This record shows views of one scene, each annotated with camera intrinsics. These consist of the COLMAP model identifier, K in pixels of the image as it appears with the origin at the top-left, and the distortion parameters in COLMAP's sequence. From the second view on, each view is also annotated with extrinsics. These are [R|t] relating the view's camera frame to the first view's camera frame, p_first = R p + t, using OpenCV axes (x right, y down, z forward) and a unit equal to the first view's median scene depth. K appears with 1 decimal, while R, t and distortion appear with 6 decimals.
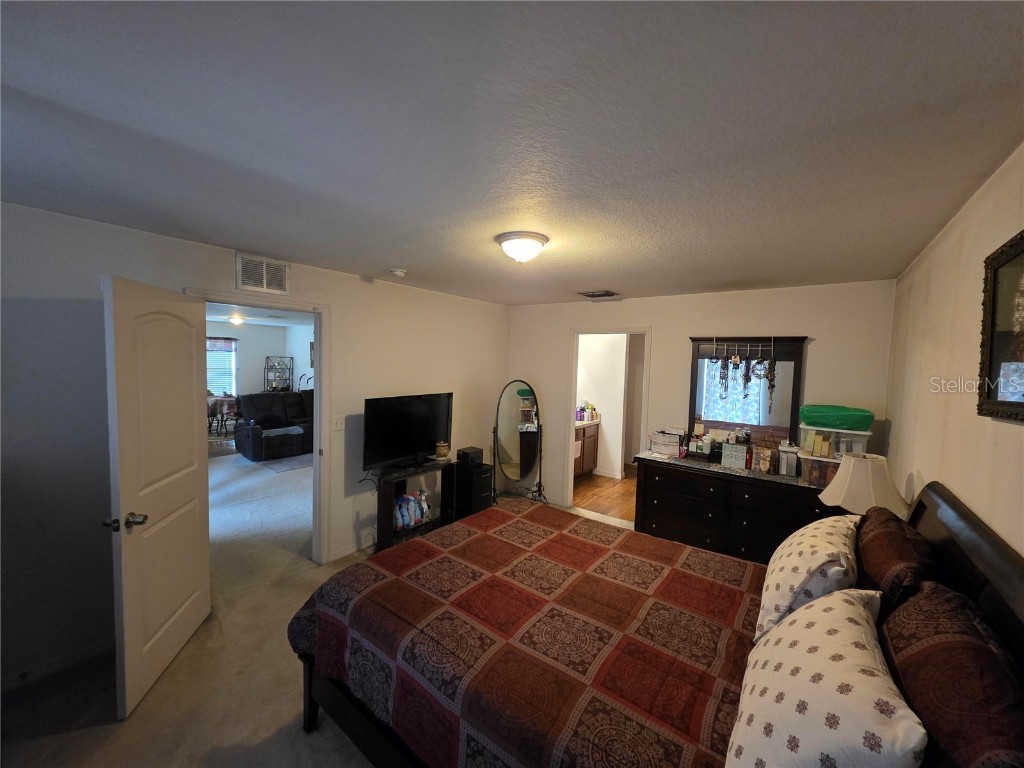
lens RADIAL K [[408.7, 0, 505.5], [0, 408.7, 380.6], [0, 0, 1]] dist [0.000783, -0.000104]
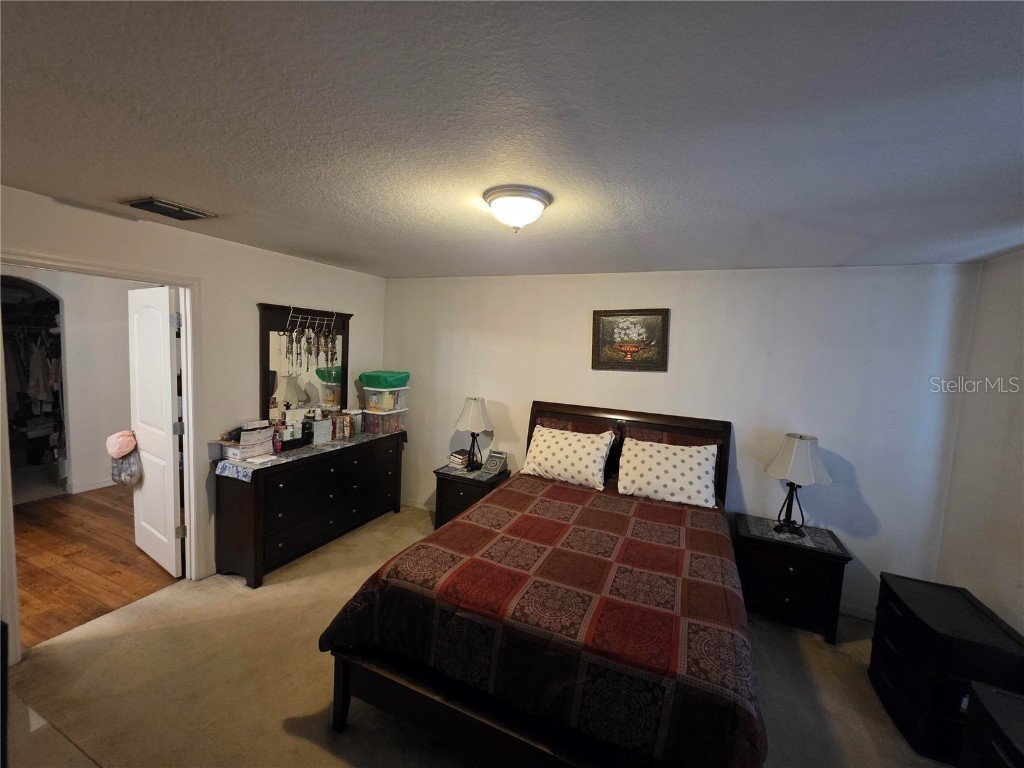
lens RADIAL K [[408.7, 0, 507.5], [0, 408.7, 381.4], [0, 0, 1]] dist [0.000783, -0.000104]
pose [[-0.224560, -0.127480, 0.966086, -0.501020], [-0.001299, 0.991444, 0.130524, -0.068062], [-0.974459, 0.028055, -0.222804, 0.804197]]
